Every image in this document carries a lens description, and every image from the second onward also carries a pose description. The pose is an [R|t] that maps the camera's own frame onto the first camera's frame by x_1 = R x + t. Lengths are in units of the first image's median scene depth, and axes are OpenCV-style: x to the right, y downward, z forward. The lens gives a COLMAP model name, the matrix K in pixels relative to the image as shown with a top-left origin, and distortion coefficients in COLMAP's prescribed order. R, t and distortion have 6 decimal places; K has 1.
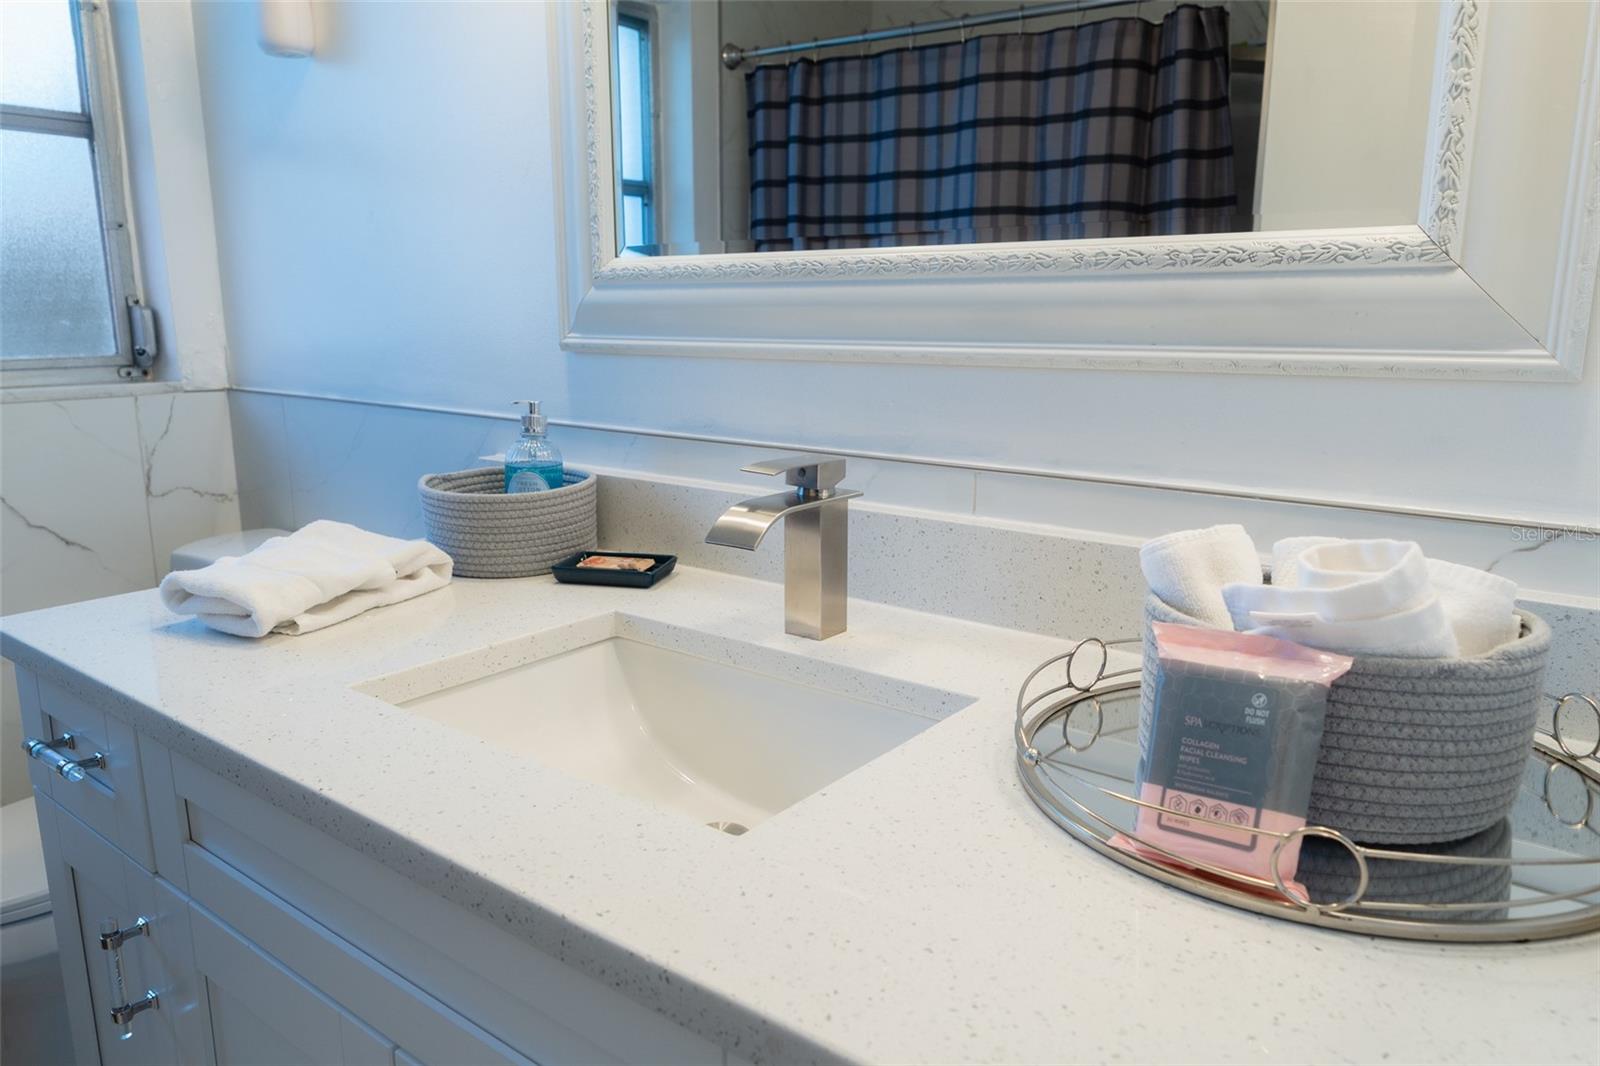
lens RADIAL K [[1110.3, 0, 802.4], [0, 1110.3, 540.7], [0, 0, 1]] dist [-0.012889, 0.001969]
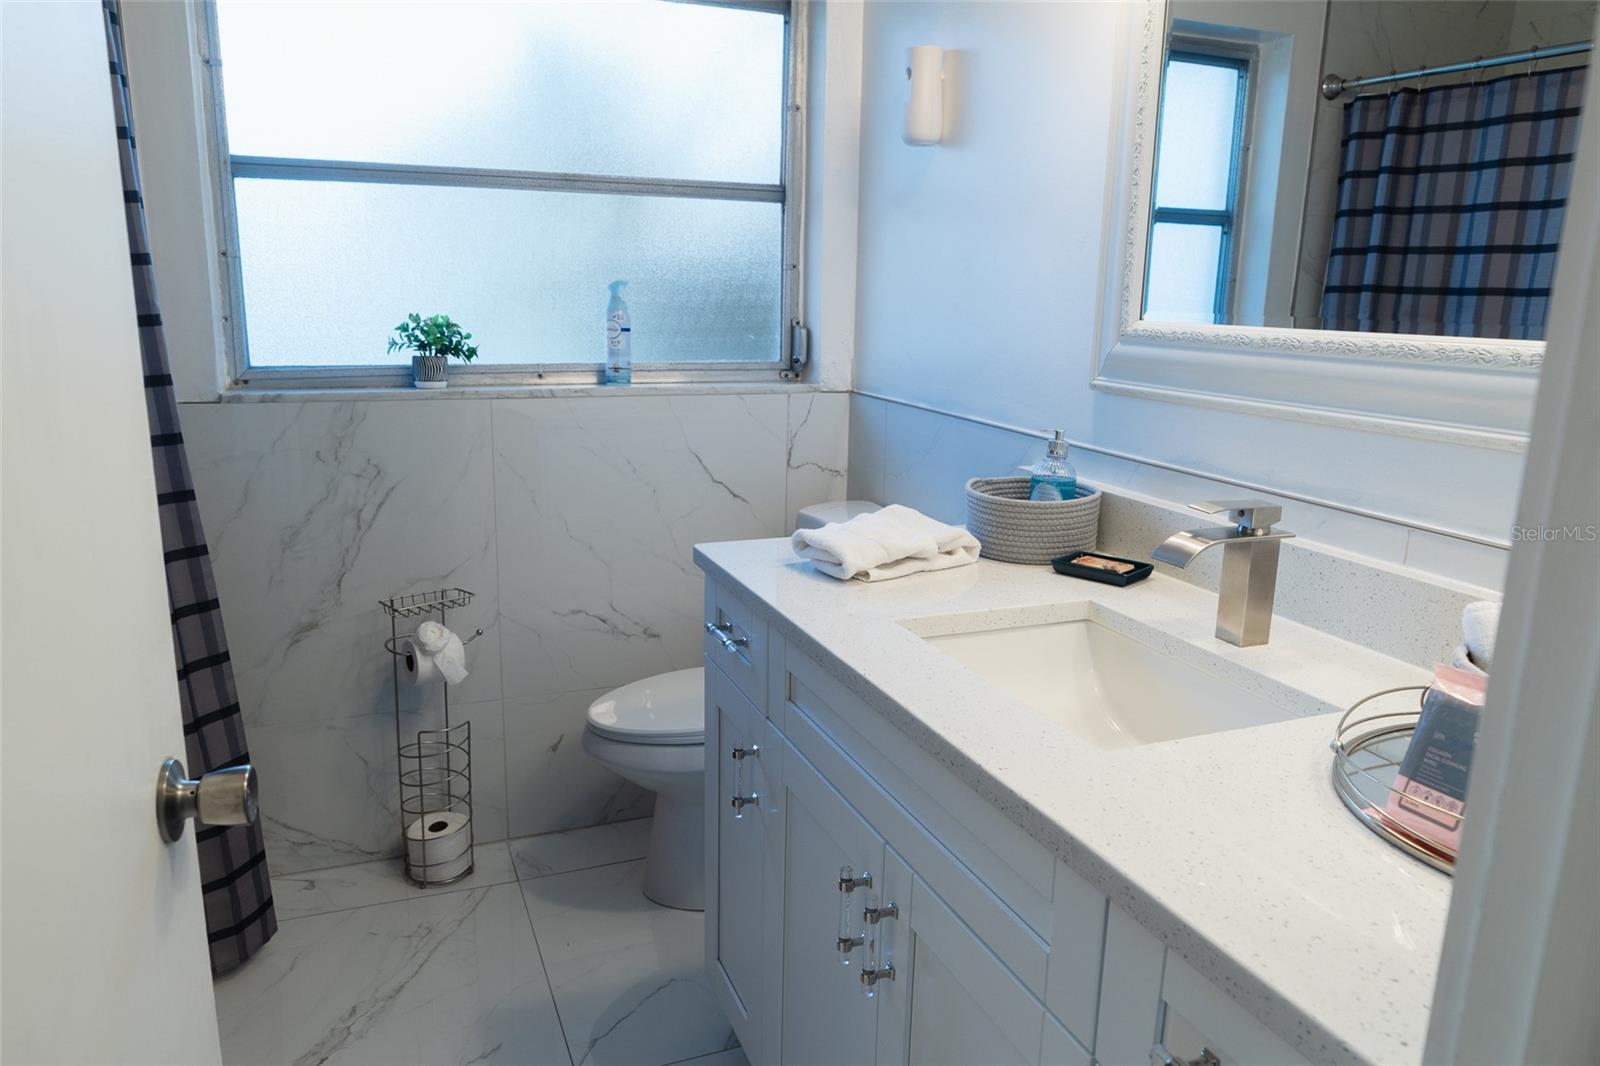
lens RADIAL K [[1110.3, 0, 802.4], [0, 1110.3, 540.7], [0, 0, 1]] dist [-0.012889, 0.001969]
pose [[0.865683, 0.128652, -0.483778, 0.139559], [-0.123387, 0.991433, 0.042862, -0.017347], [0.485147, 0.022587, 0.874141, -0.267244]]
